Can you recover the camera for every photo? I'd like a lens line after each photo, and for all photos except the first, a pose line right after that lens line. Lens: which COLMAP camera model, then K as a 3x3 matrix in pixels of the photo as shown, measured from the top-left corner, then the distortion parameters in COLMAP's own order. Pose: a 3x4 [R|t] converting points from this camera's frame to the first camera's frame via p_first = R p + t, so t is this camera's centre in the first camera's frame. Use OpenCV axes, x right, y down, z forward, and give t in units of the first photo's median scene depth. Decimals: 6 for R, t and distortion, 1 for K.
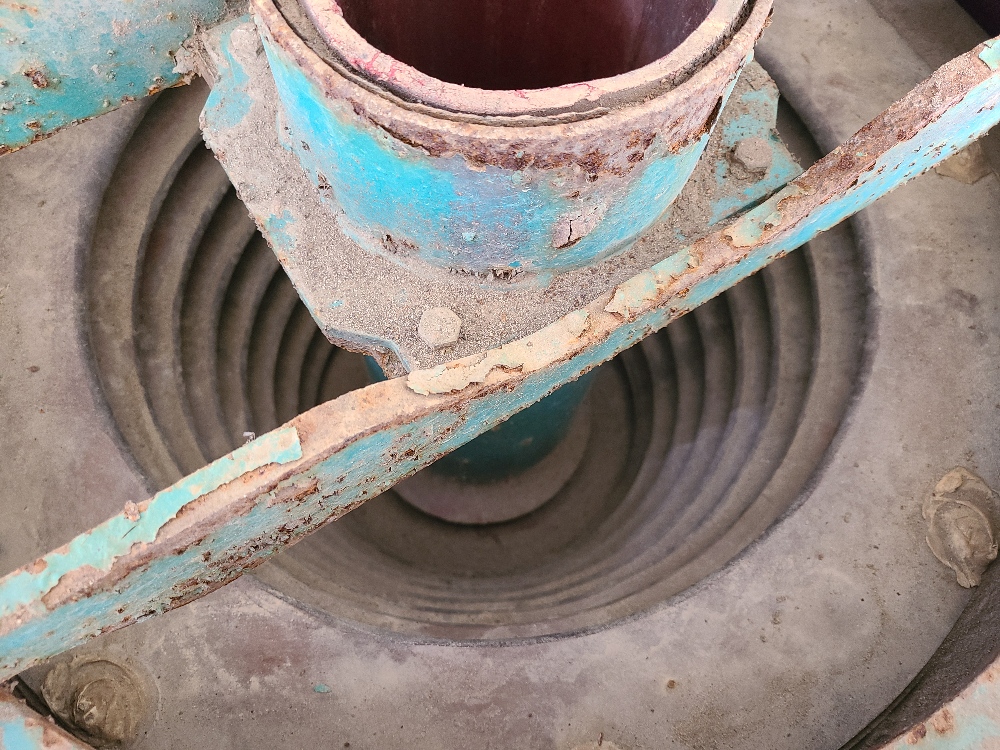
lens RADIAL K [[737.7, 0, 505.8], [0, 737.7, 369.9], [0, 0, 1]] dist [0.039073, -0.015042]
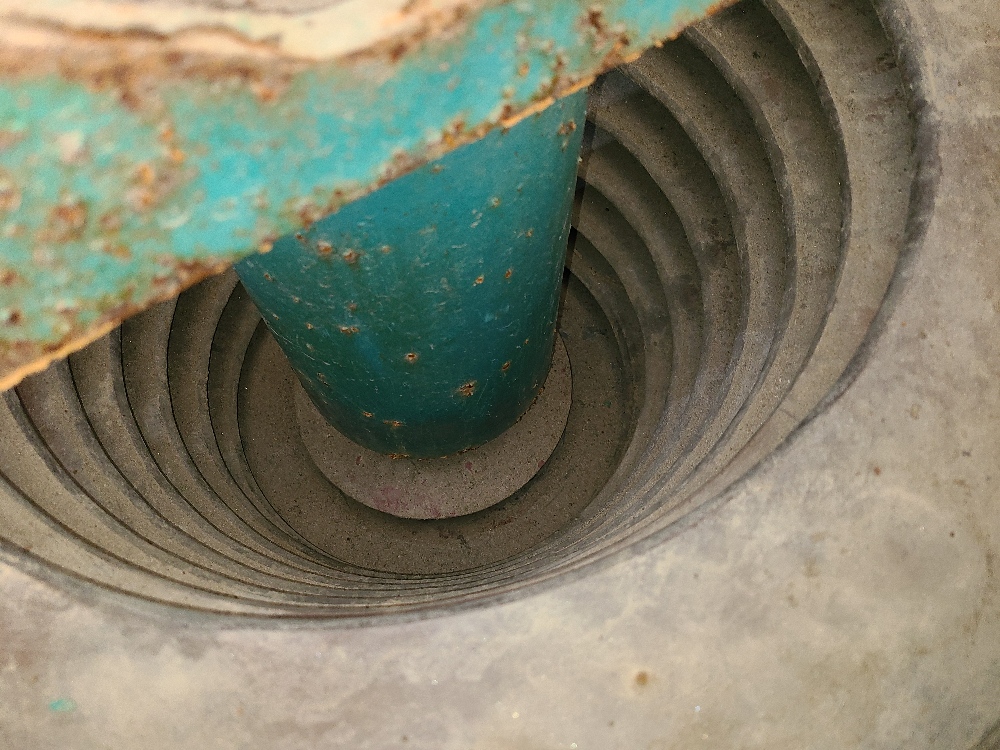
lens RADIAL K [[737.7, 0, 495.6], [0, 737.7, 379.9], [0, 0, 1]] dist [0.039073, -0.015042]
pose [[0.997903, -0.049801, -0.041350, 0.134654], [0.047634, 0.997519, -0.051835, 0.196244], [0.043829, 0.049757, 0.997799, 0.363227]]
